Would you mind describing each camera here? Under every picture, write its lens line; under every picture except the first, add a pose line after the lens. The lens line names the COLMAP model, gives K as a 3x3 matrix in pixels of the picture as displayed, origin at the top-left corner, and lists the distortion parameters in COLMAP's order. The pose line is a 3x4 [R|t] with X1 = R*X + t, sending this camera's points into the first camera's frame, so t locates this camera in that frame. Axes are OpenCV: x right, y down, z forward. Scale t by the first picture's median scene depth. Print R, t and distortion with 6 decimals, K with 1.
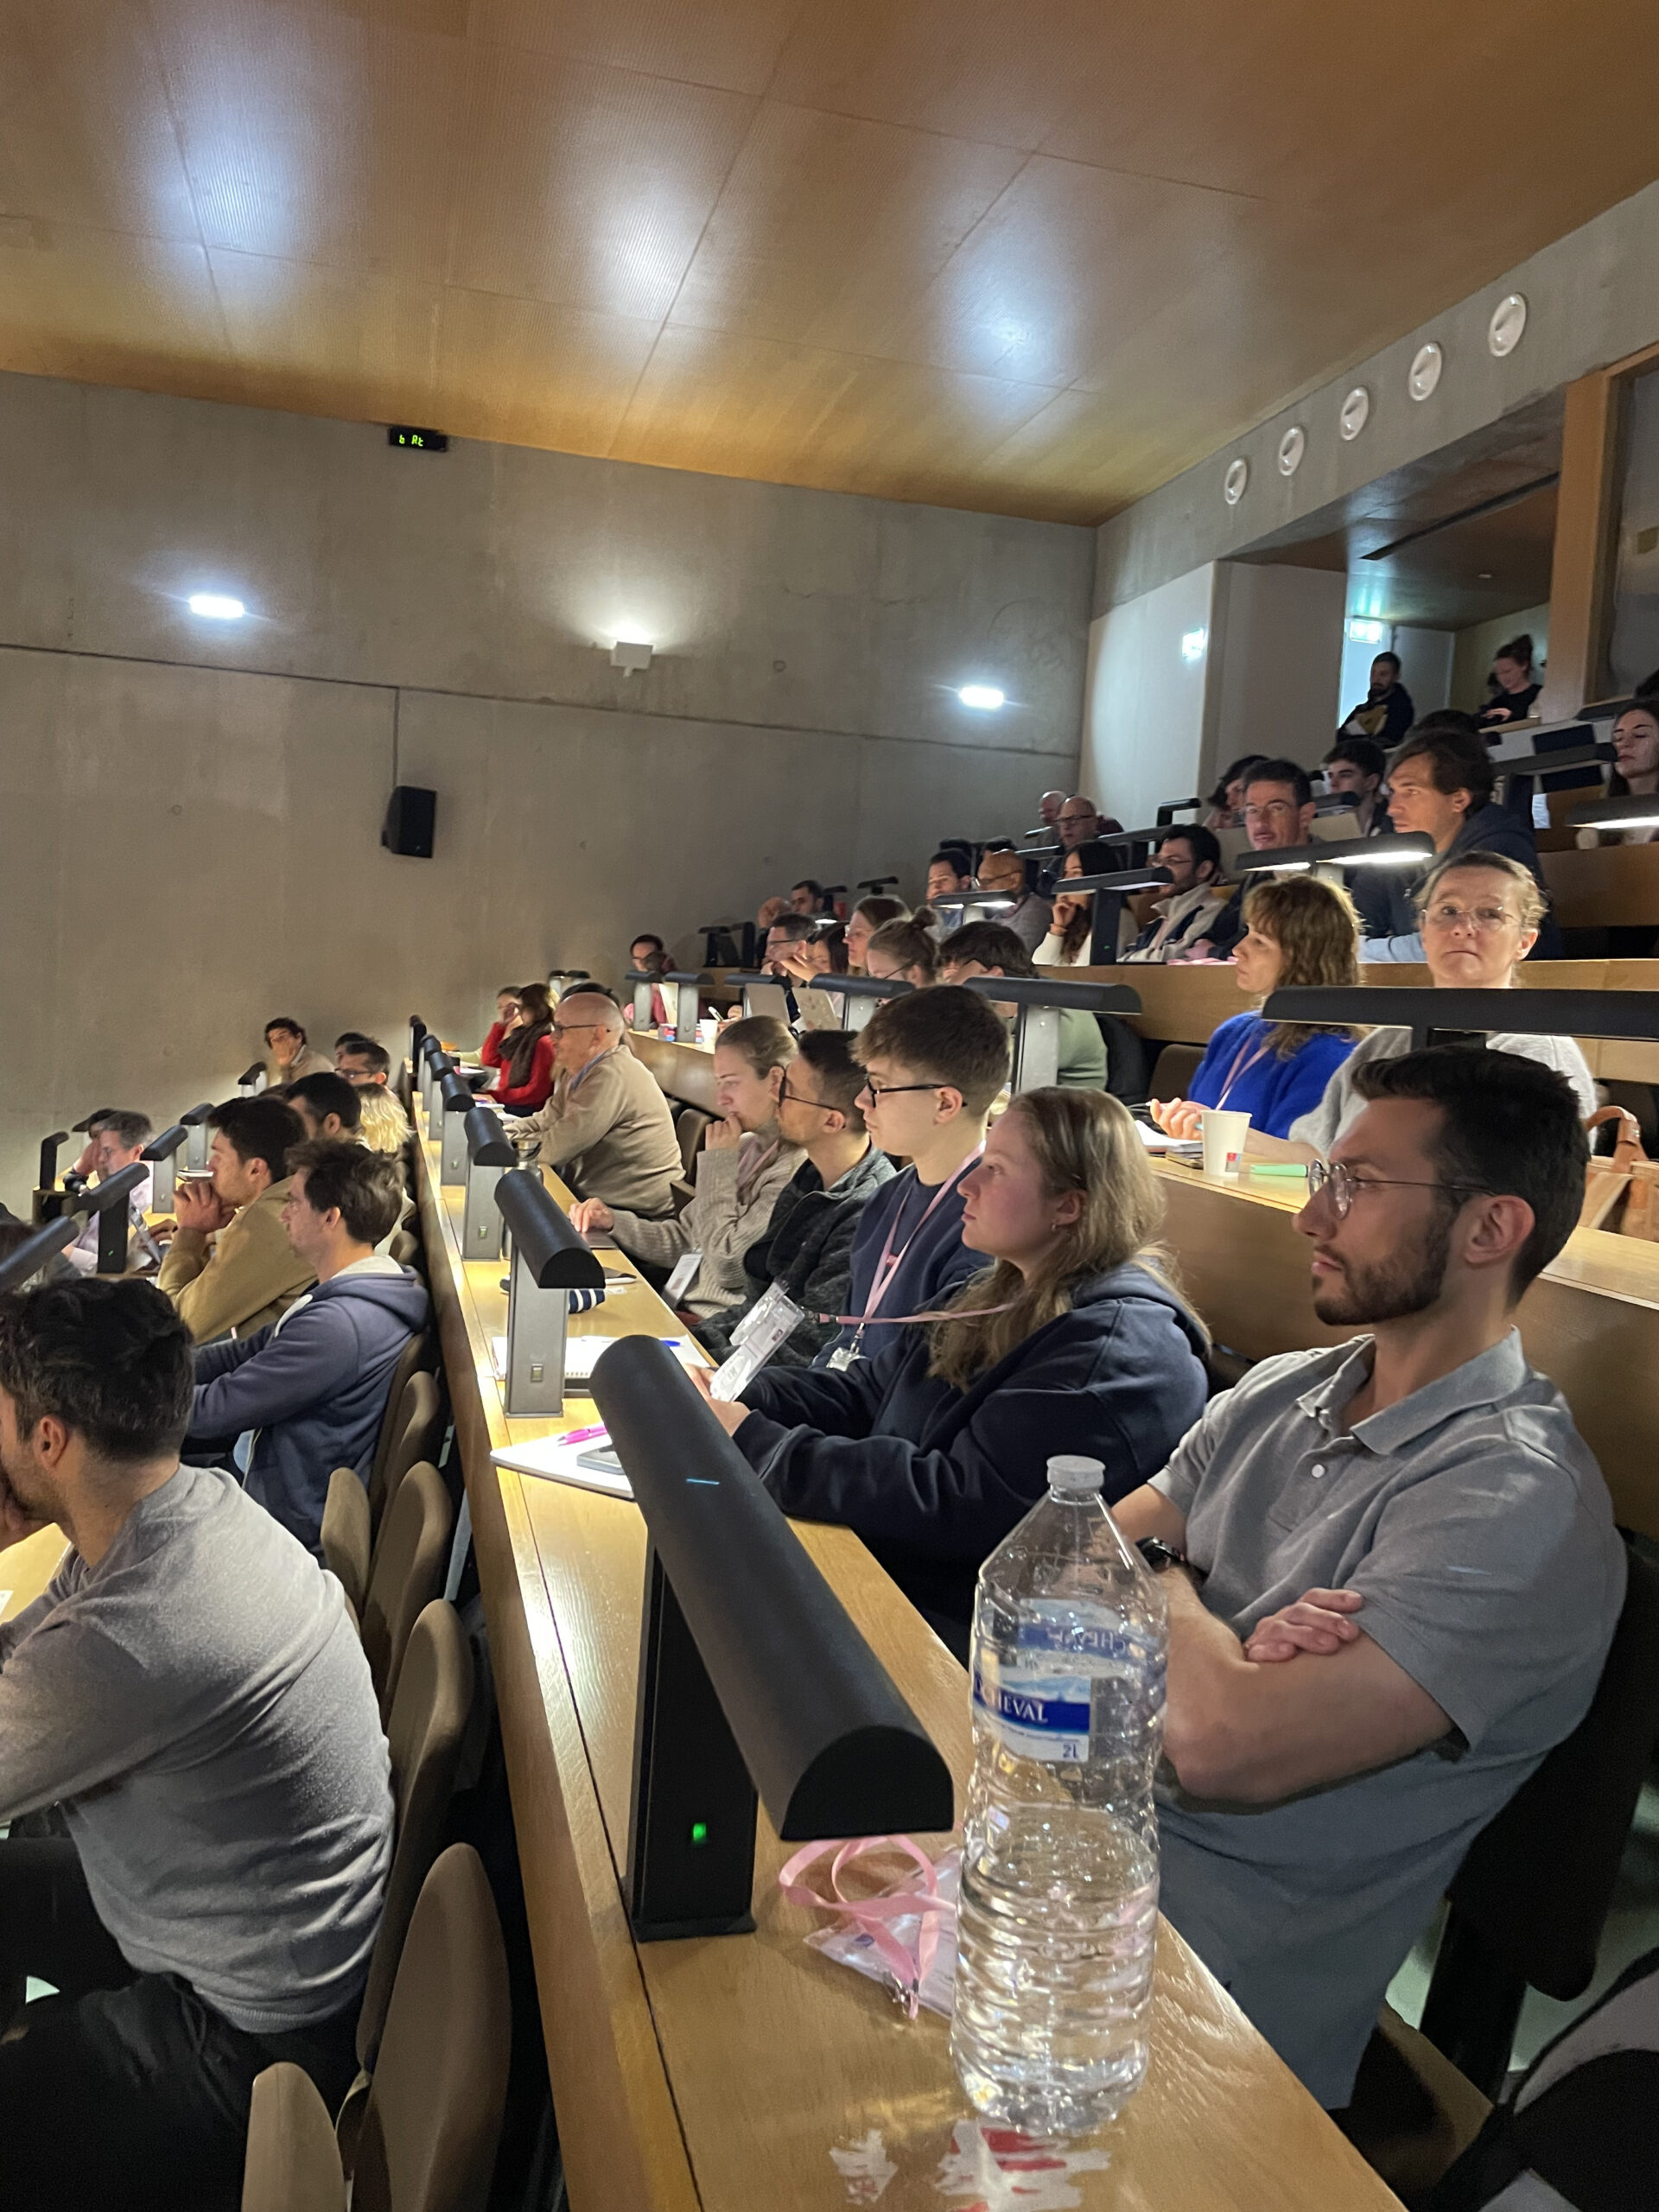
lens RADIAL K [[1679.7, 0, 843.1], [0, 1679.7, 1112.3], [0, 0, 1]] dist [0.070490, -0.096625]
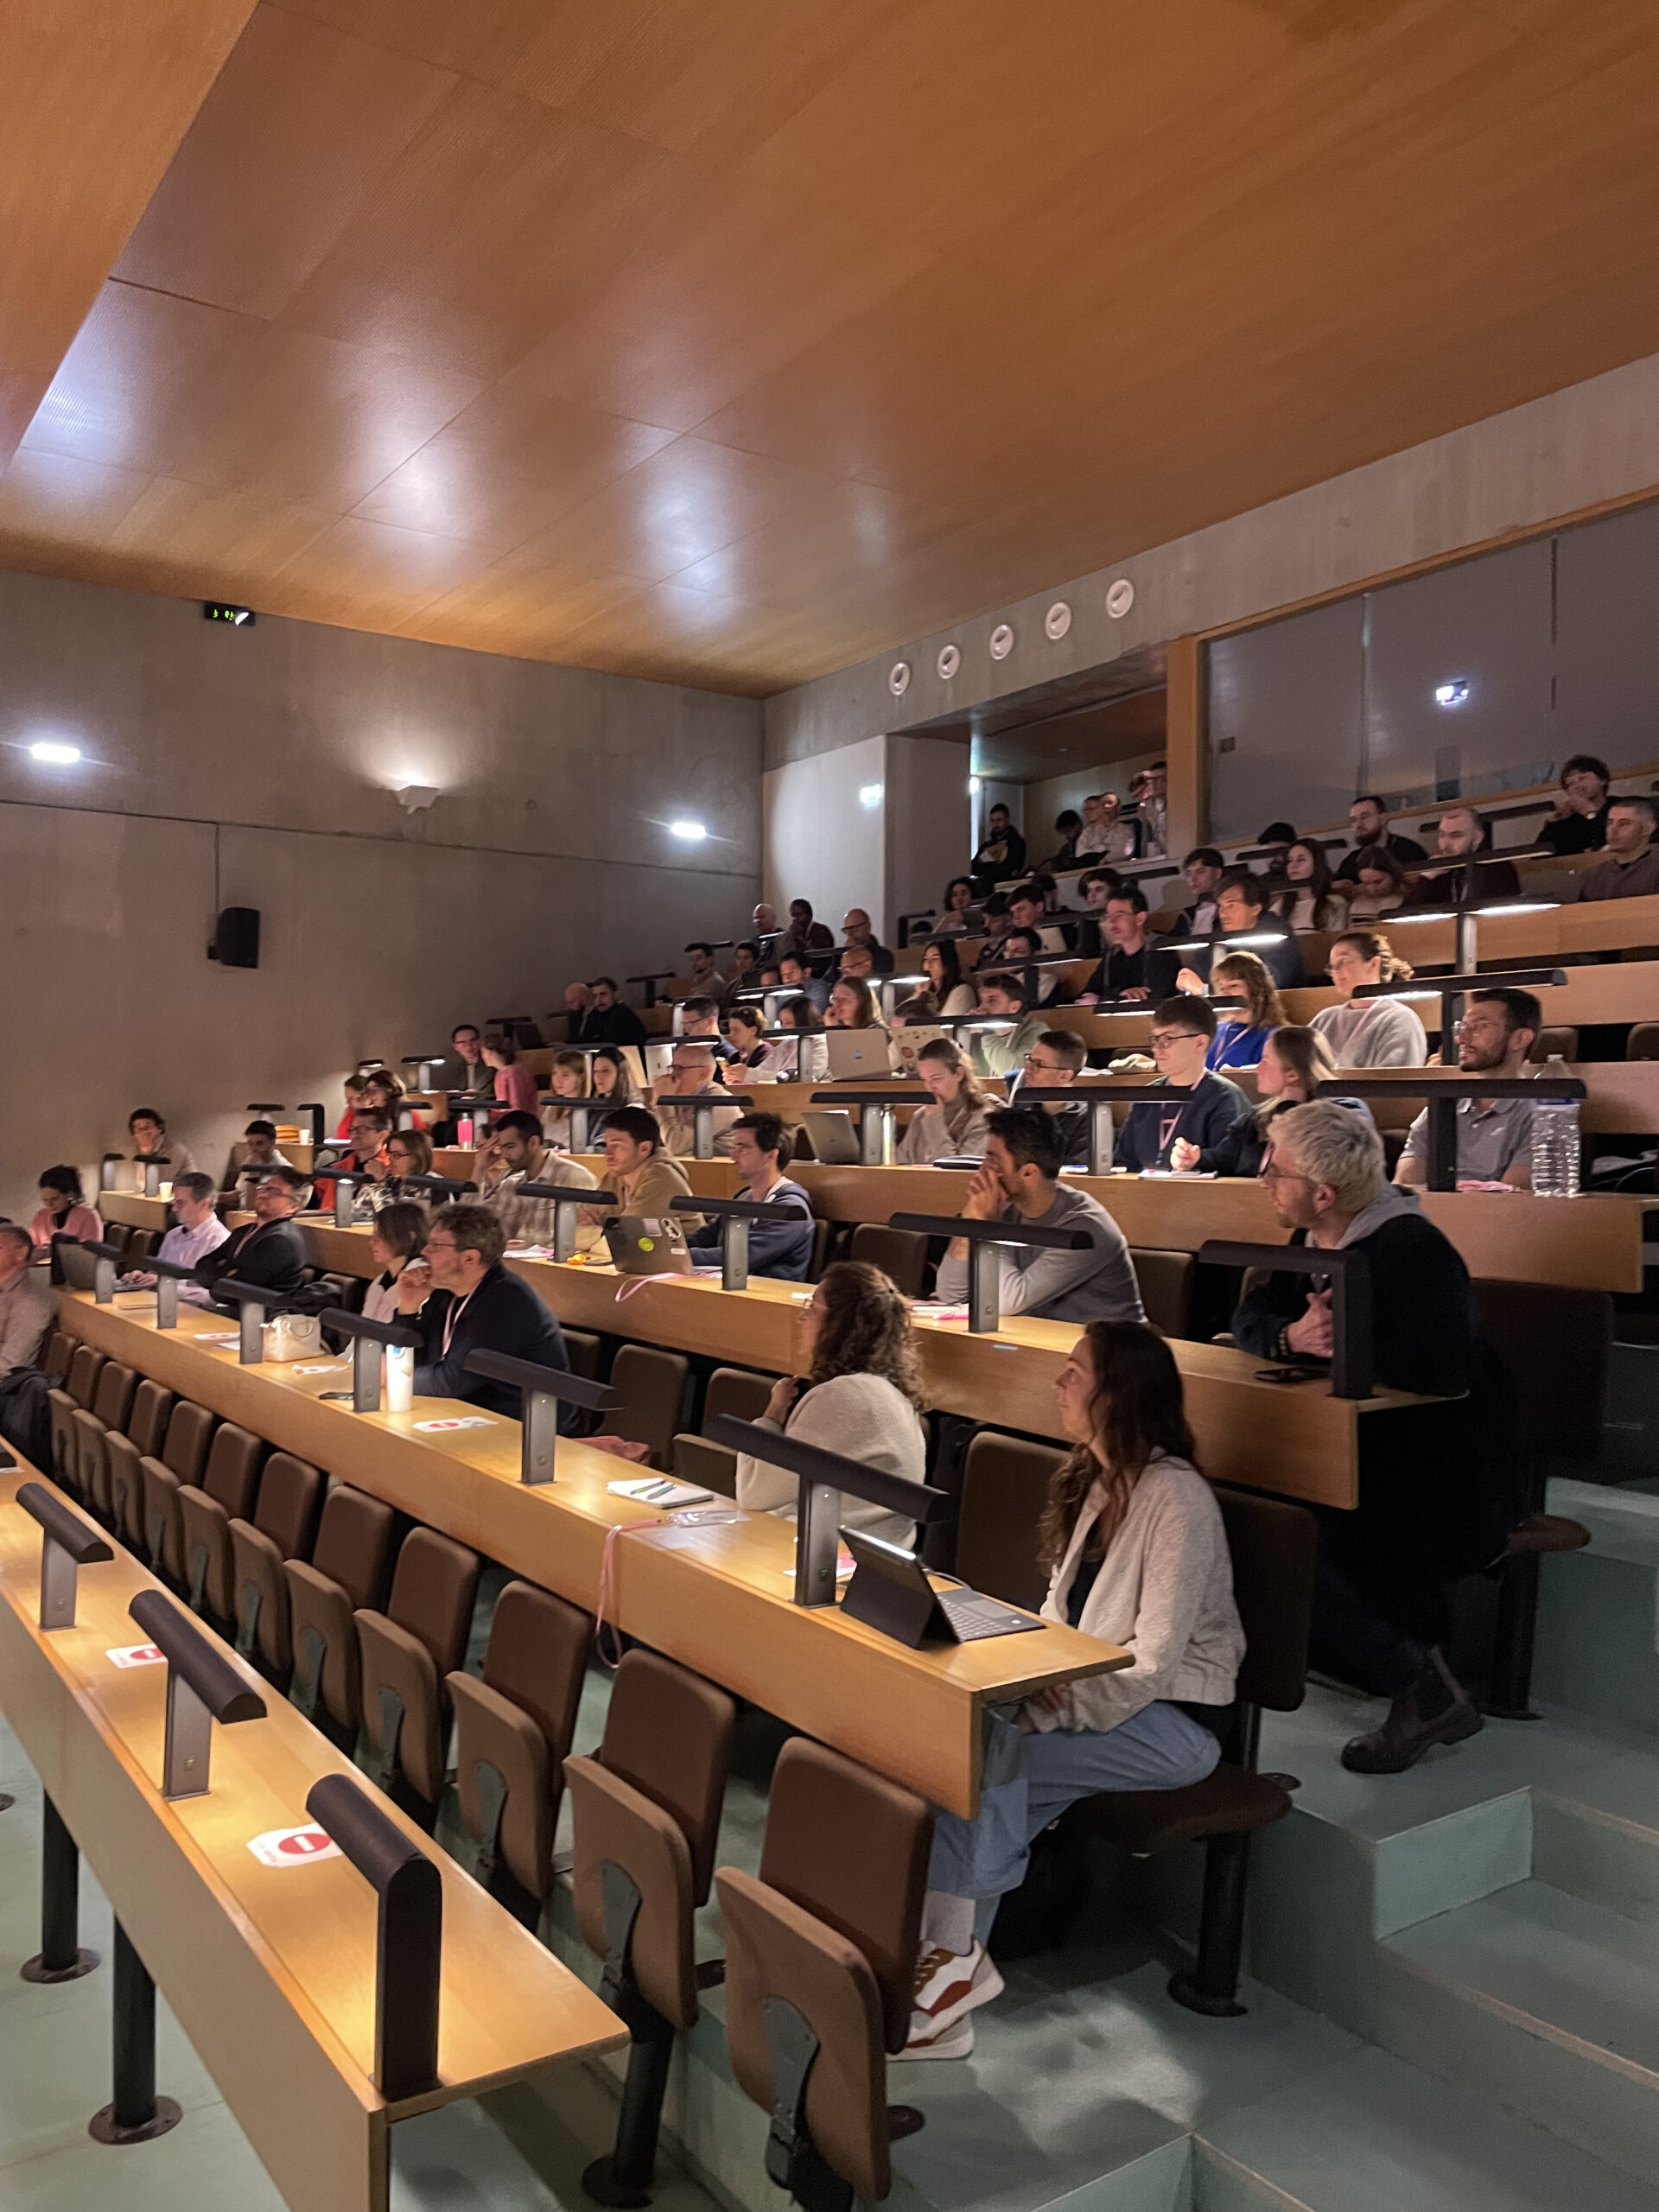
lens RADIAL K [[1679.7, 0, 836.9], [0, 1679.7, 1107.2], [0, 0, 1]] dist [0.070490, -0.096625]
pose [[0.942176, -0.052560, 0.330970, -0.257570], [0.074294, 0.995808, -0.053351, 0.035121], [-0.326778, 0.074855, 0.942132, -0.211272]]
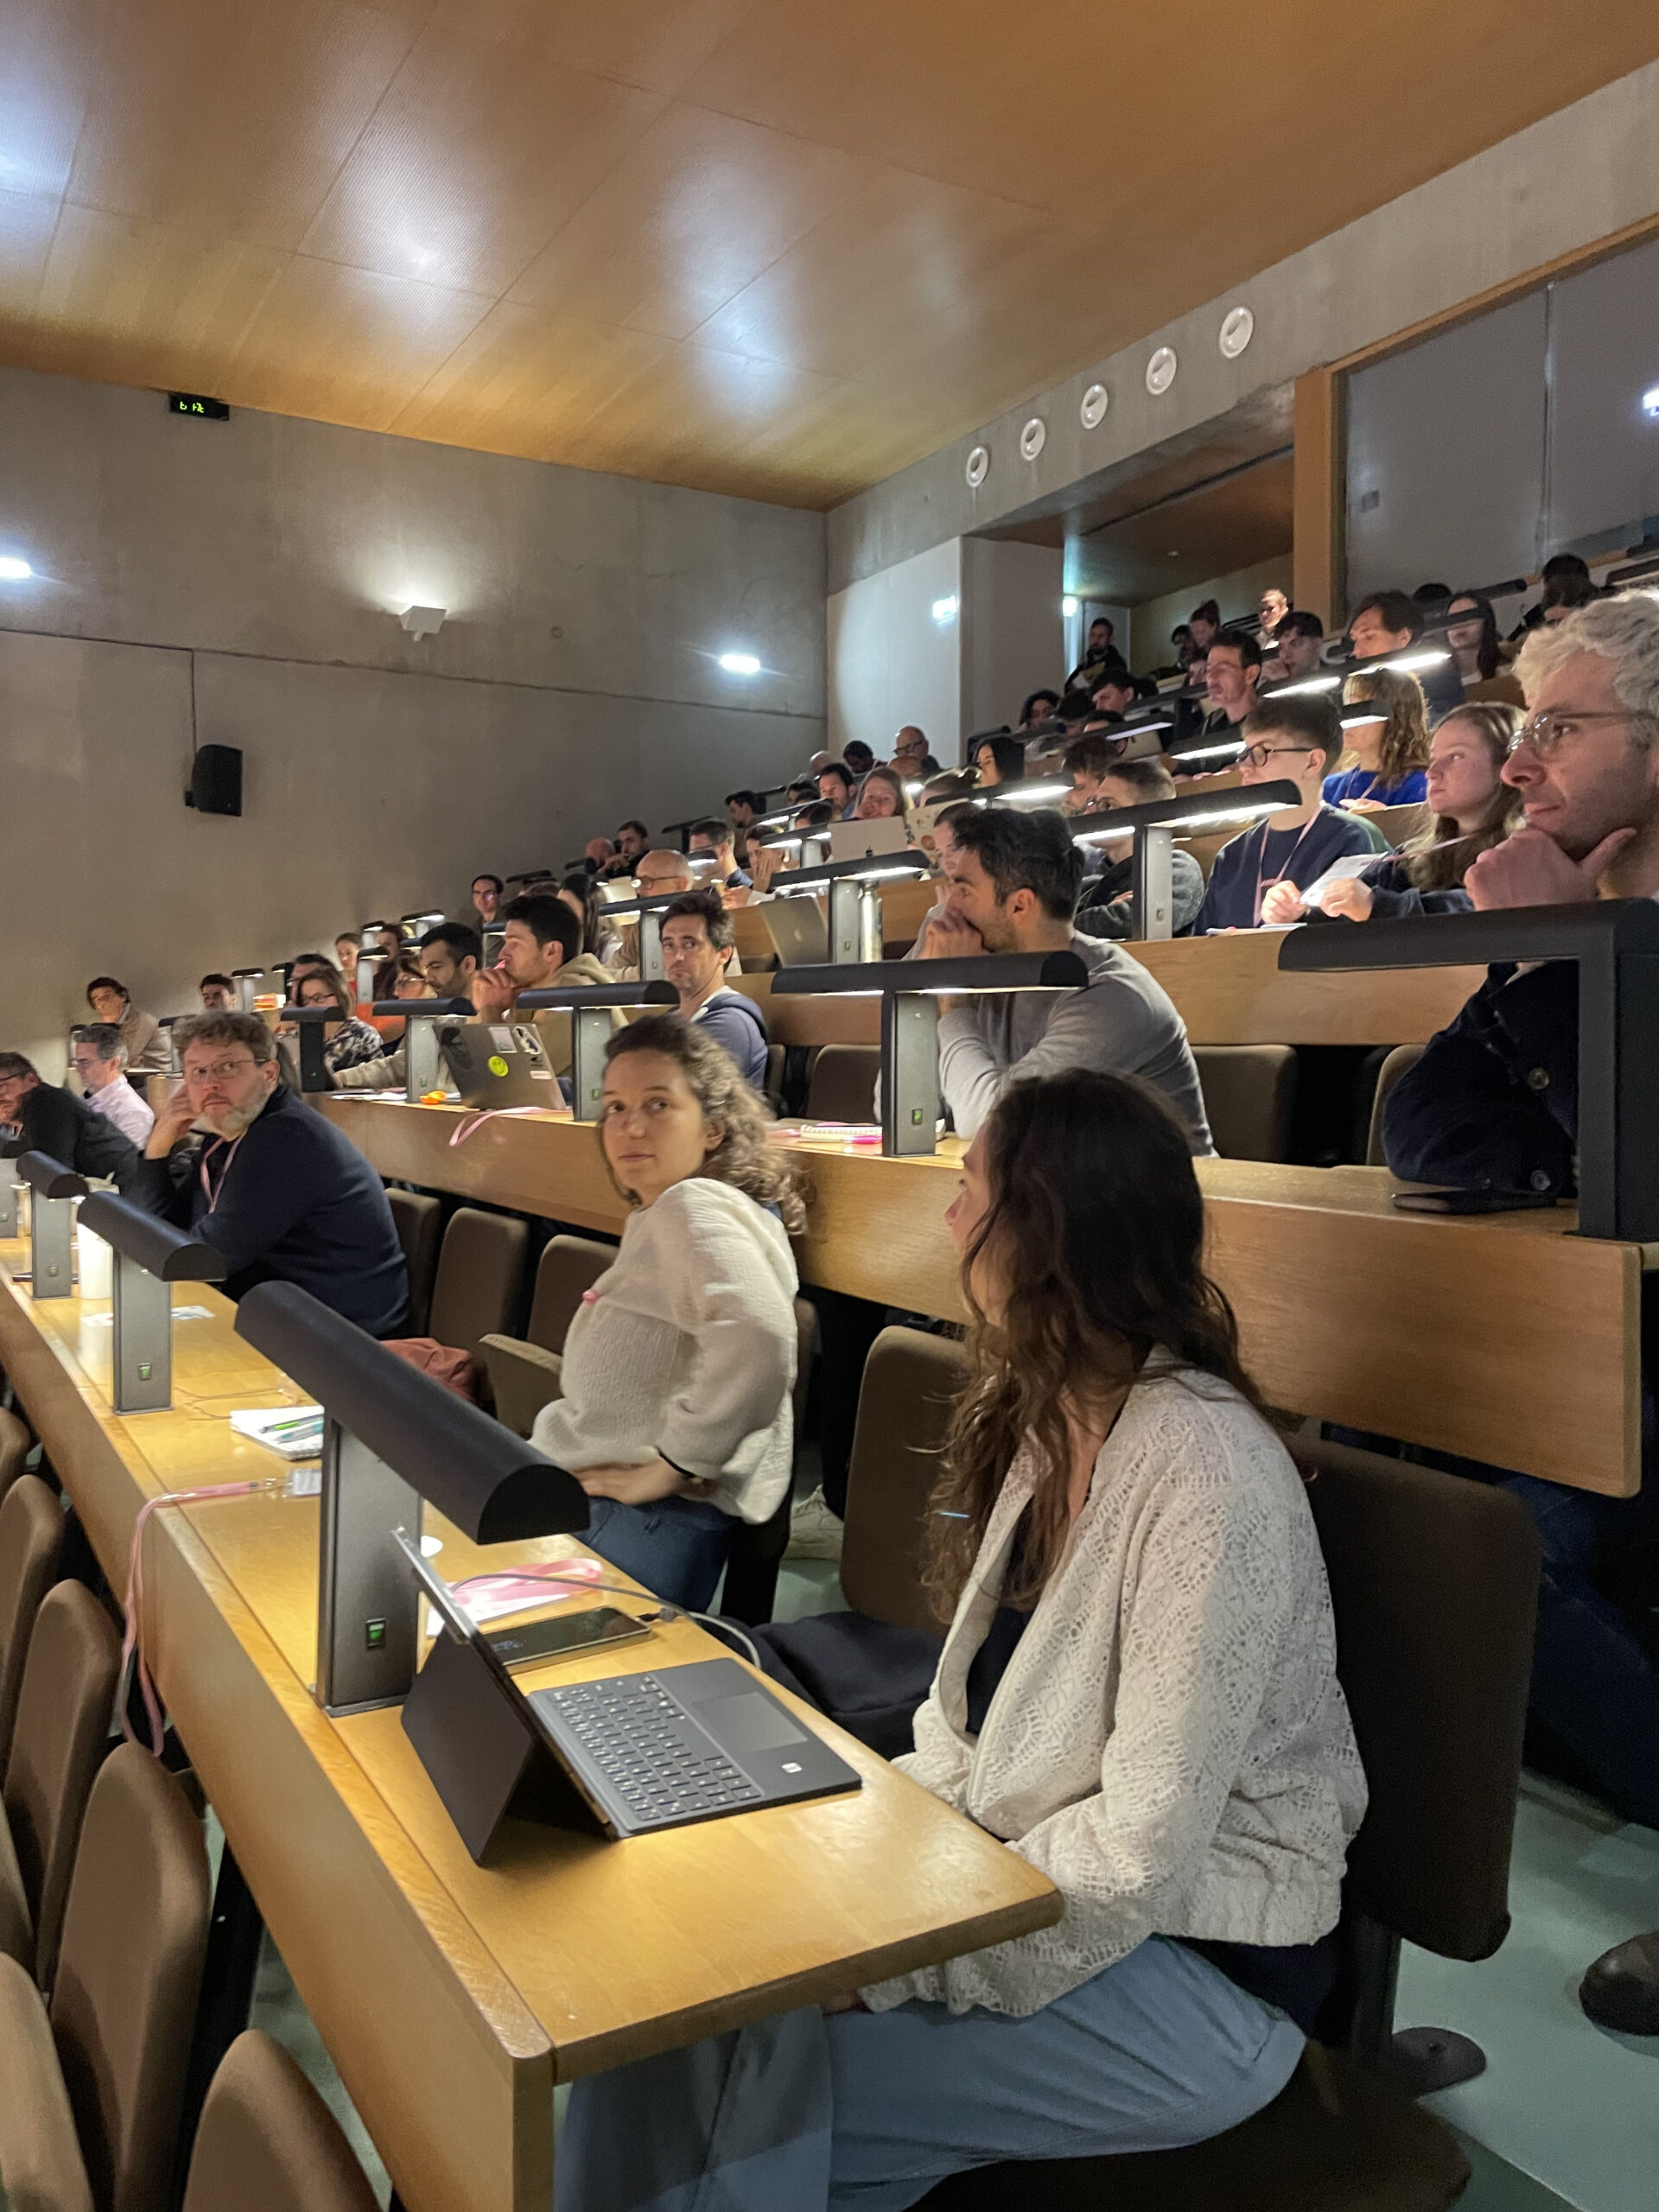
lens RADIAL K [[1679.7, 0, 844.1], [0, 1679.7, 1108.8], [0, 0, 1]] dist [0.070490, -0.096625]
pose [[0.963487, -0.072237, 0.257827, -0.168963], [0.077486, 0.996941, -0.010246, 0.062913], [-0.256298, 0.029850, 0.966137, -0.071046]]
